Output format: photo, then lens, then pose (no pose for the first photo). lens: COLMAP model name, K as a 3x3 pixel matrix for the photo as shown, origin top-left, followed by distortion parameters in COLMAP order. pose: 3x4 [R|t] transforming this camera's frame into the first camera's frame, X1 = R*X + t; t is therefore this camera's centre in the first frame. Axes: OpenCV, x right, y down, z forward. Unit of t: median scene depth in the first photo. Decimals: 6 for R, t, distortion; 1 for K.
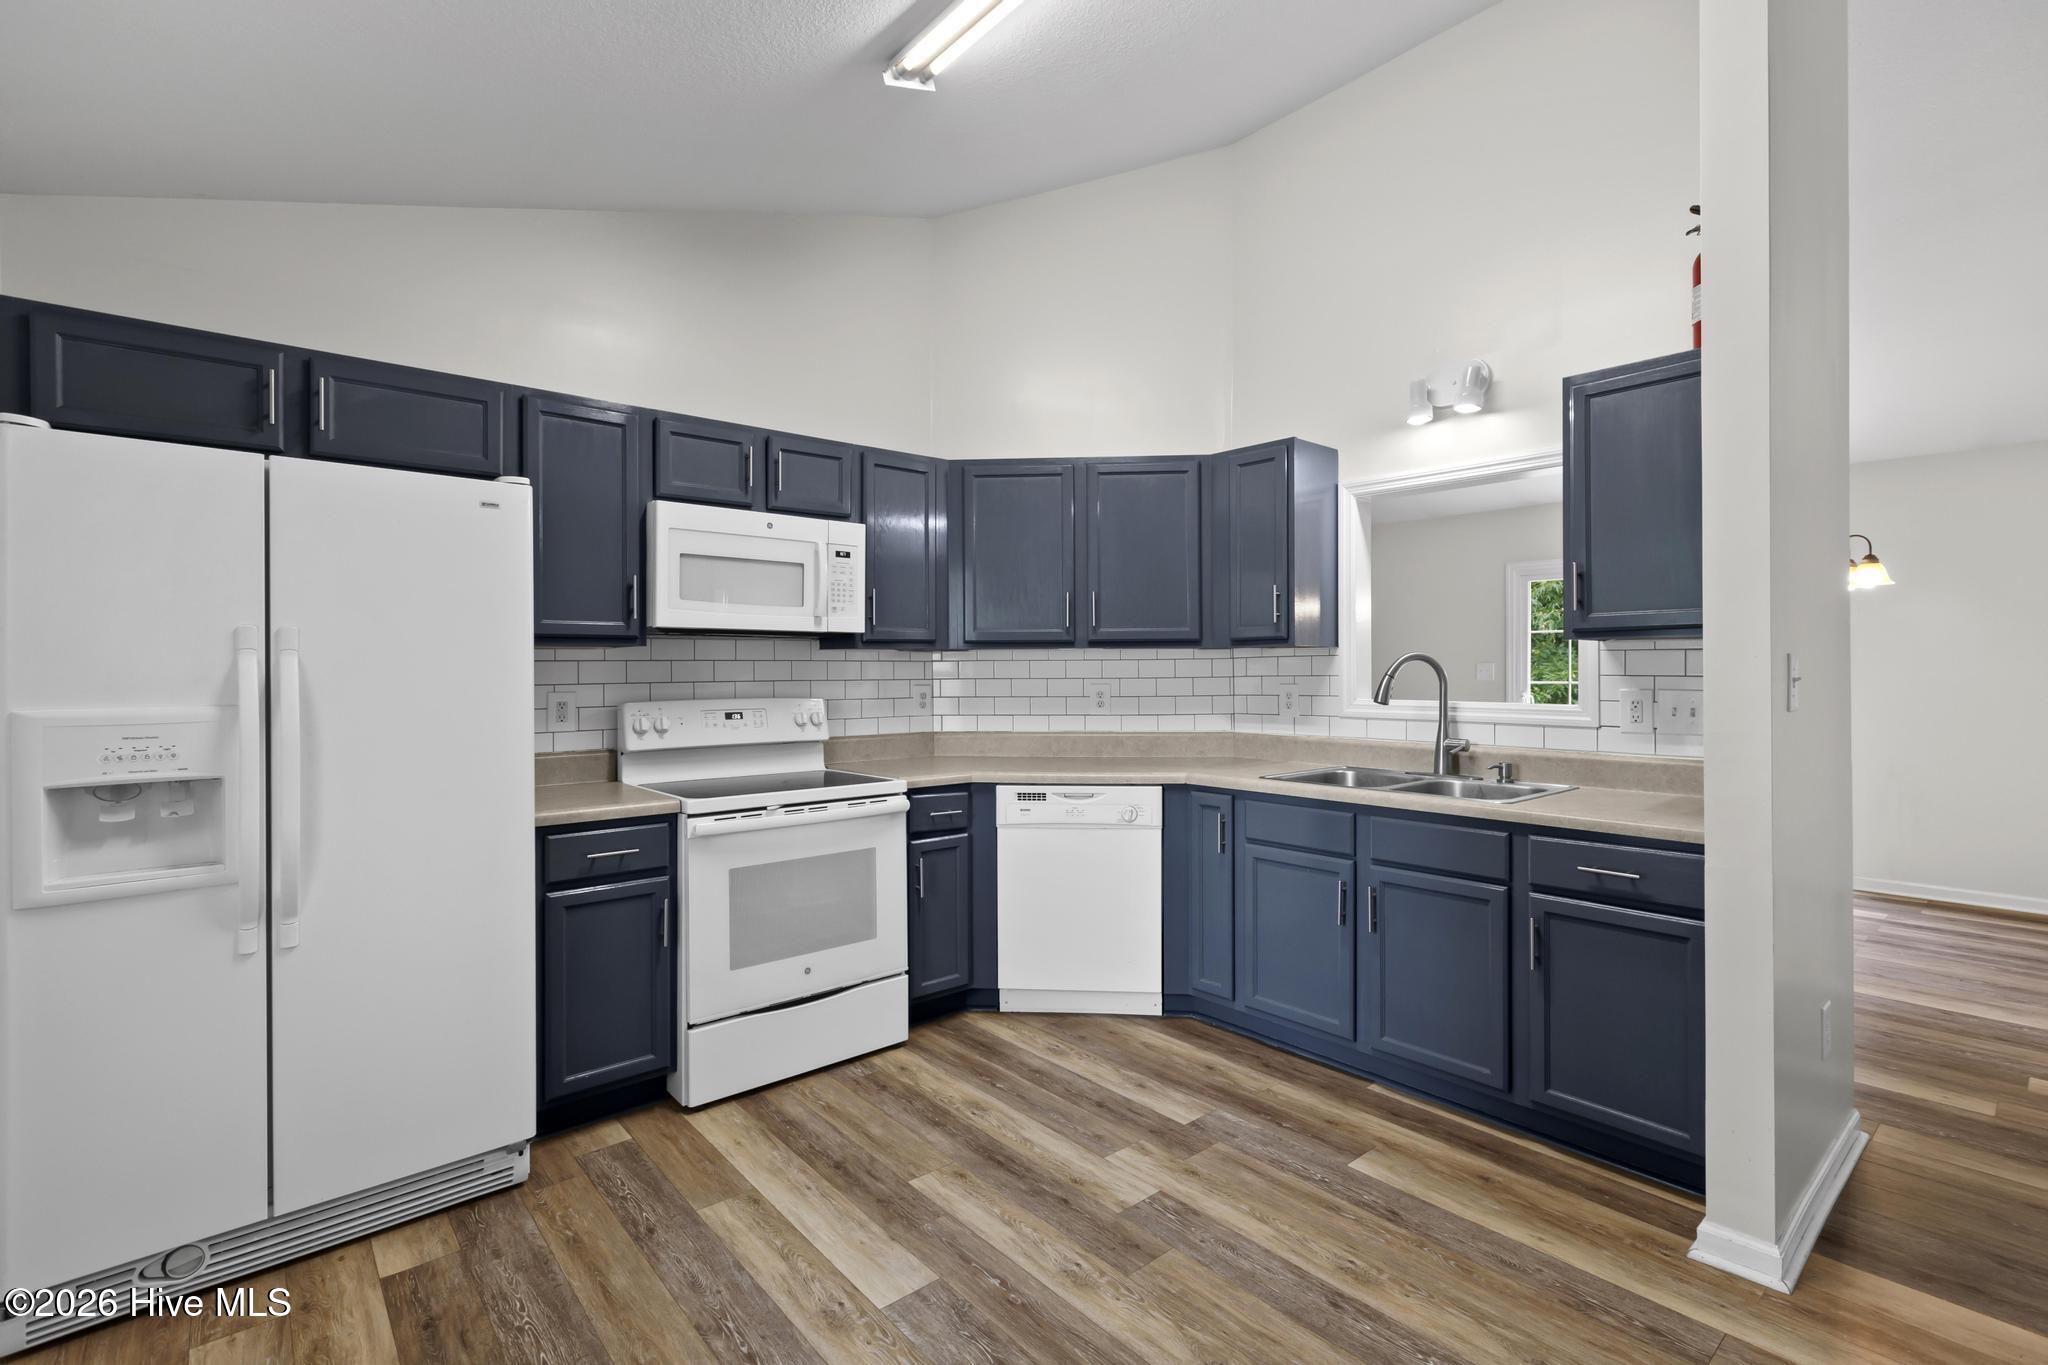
lens RADIAL K [[937.7, 0, 1026.3], [0, 937.7, 671.0], [0, 0, 1]] dist [0.002104, 0.000075]
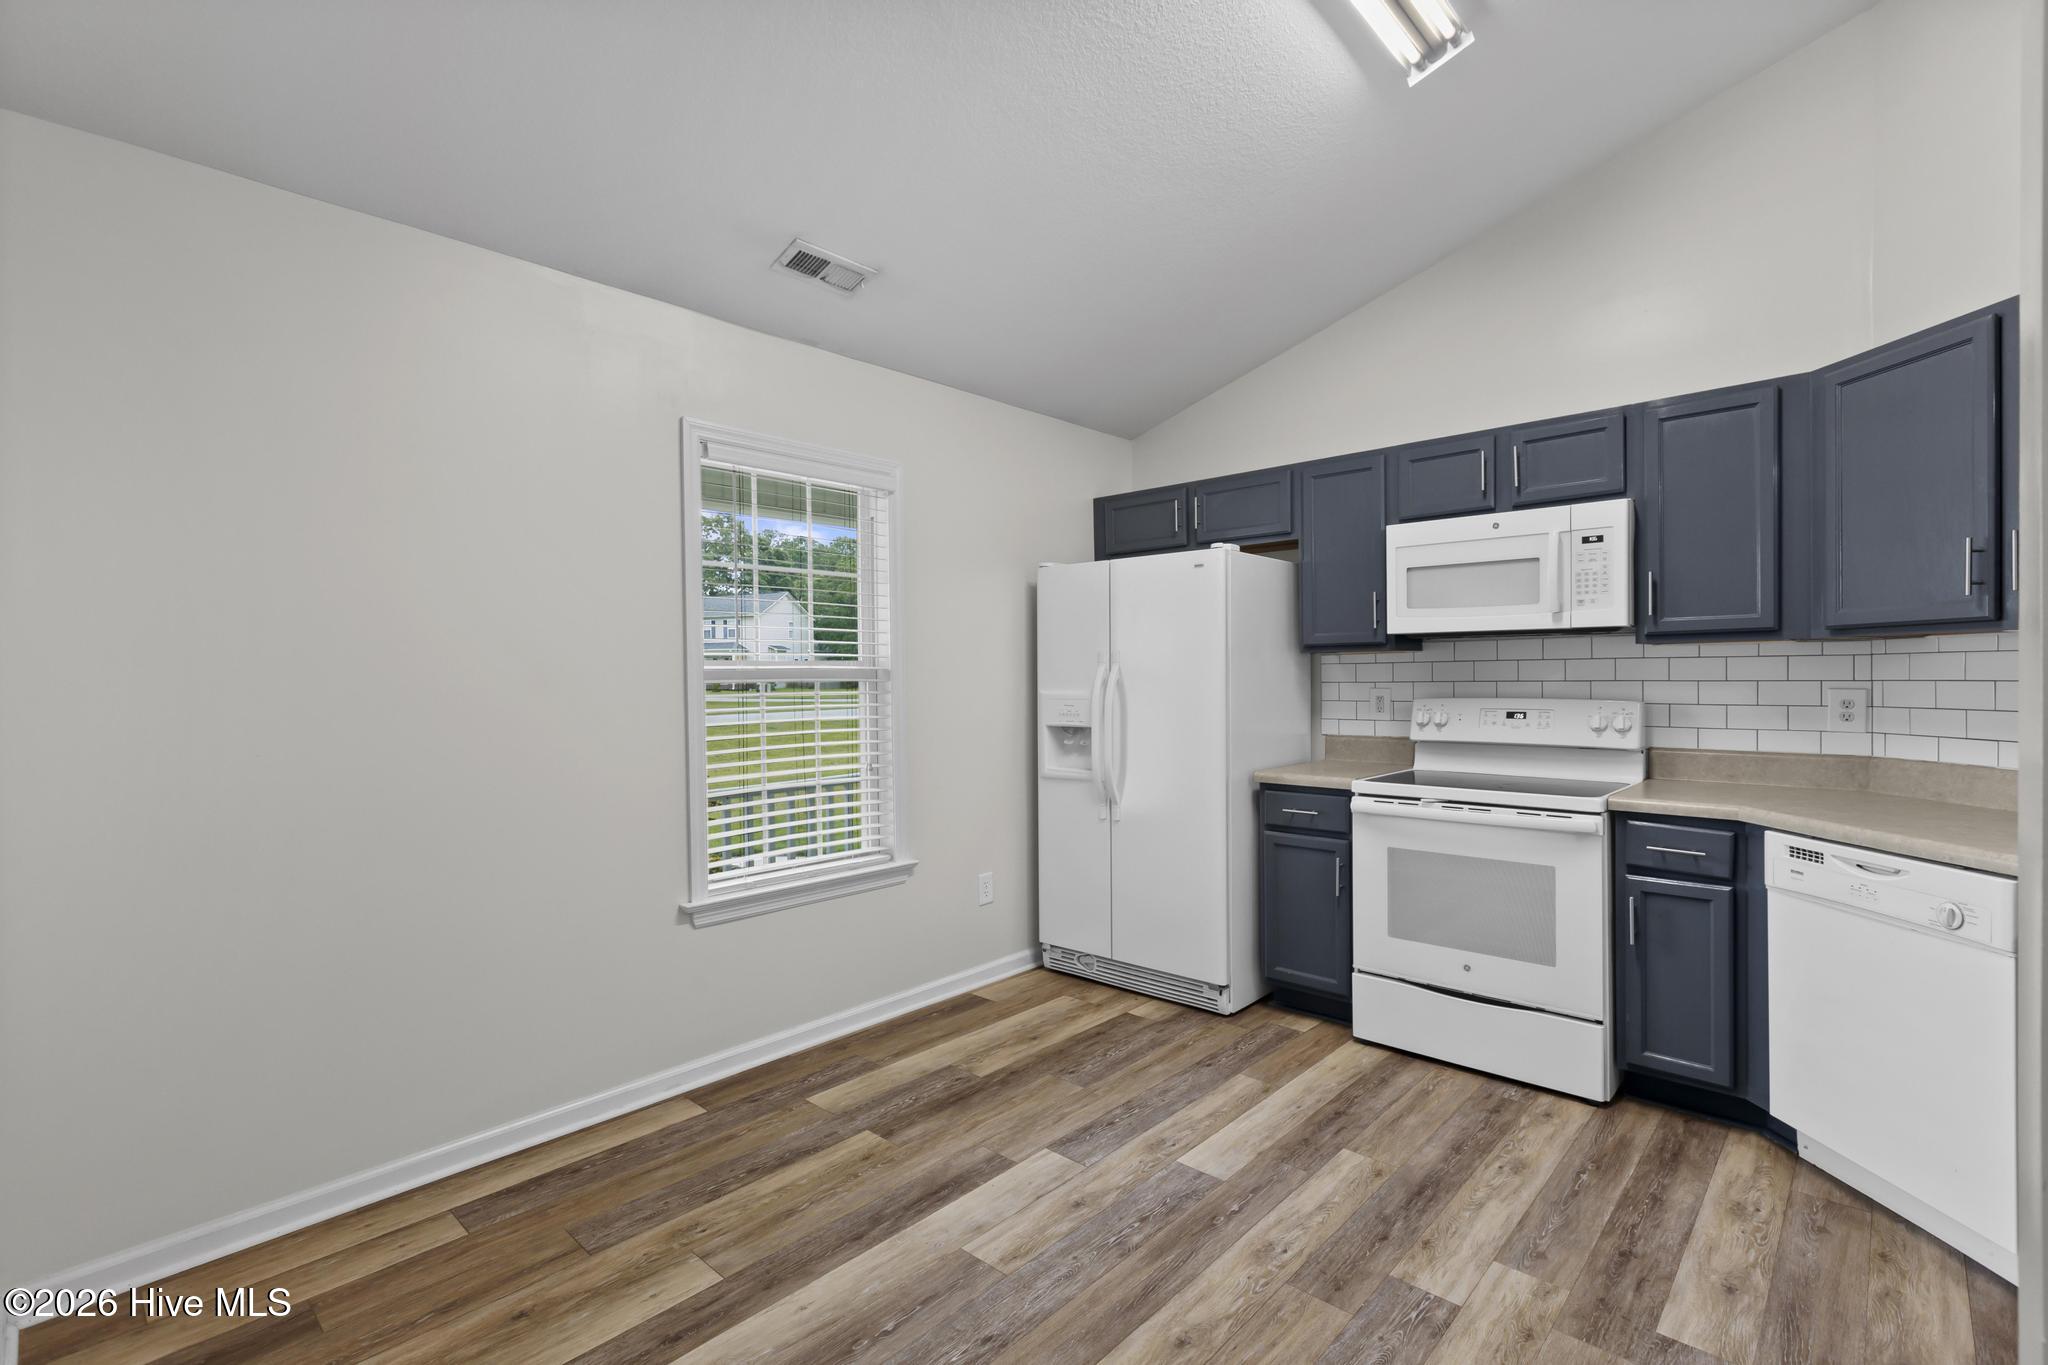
lens RADIAL K [[937.7, 0, 1026.2], [0, 937.7, 681.2], [0, 0, 1]] dist [0.002104, 0.000075]
pose [[0.103370, 0.012743, -0.994561, 0.735354], [0.011769, 0.999832, 0.014034, -0.010301], [0.994573, -0.013156, 0.103202, 0.433047]]
